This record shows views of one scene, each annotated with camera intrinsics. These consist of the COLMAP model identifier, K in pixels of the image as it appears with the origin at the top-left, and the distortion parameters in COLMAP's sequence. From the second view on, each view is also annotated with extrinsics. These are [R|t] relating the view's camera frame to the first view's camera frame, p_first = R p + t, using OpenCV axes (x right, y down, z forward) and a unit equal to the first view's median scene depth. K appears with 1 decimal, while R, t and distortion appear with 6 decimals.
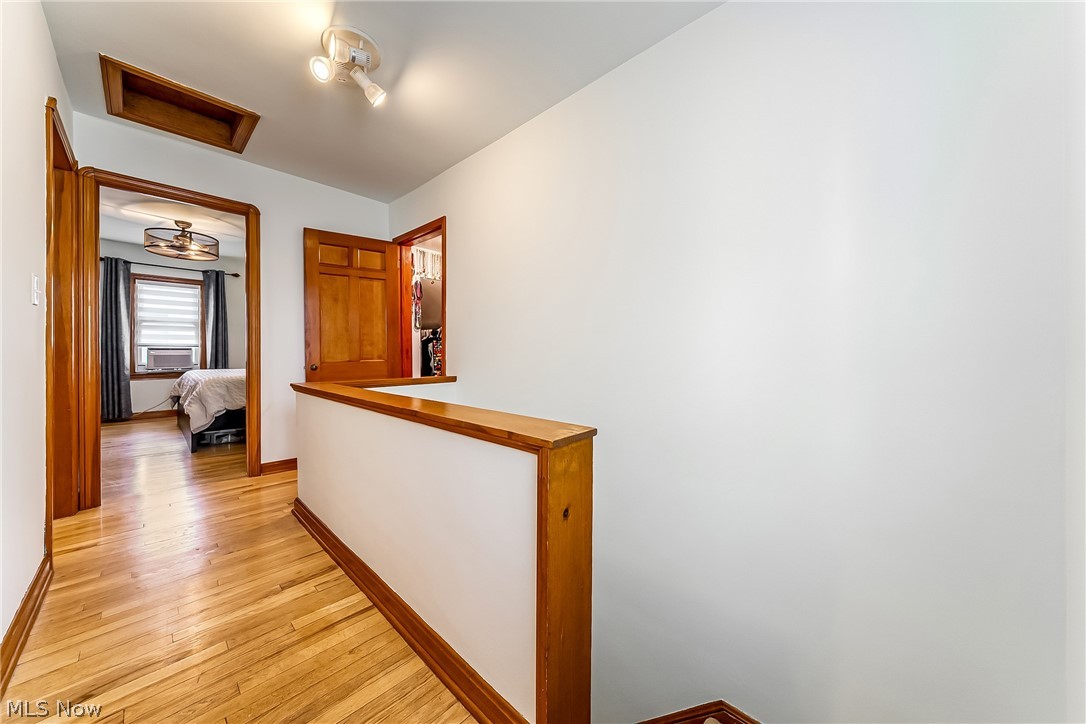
lens RADIAL K [[371.3, 0, 540.8], [0, 371.3, 362.6], [0, 0, 1]] dist [0.000467, 0.000060]
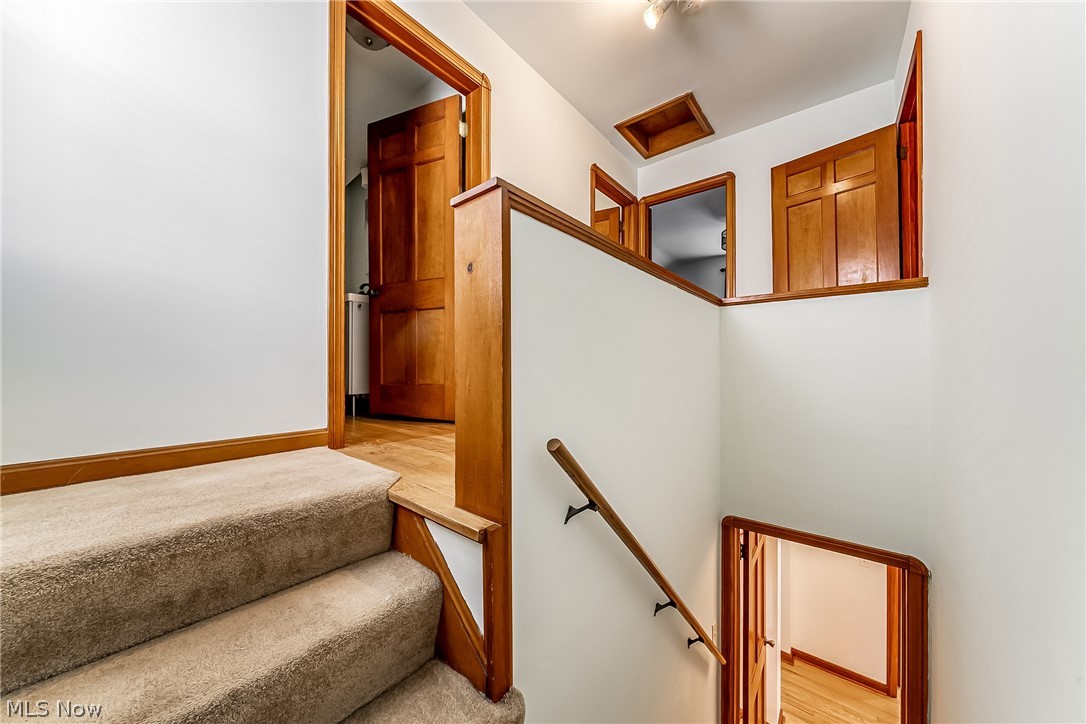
lens RADIAL K [[372.7, 0, 543.6], [0, 372.7, 368.3], [0, 0, 1]] dist [-0.000142, -0.000085]
pose [[0.084045, -0.001907, -0.996460, 0.781112], [-0.014216, 0.999894, -0.003112, 0.473461], [0.996361, 0.014427, 0.084009, 0.767549]]
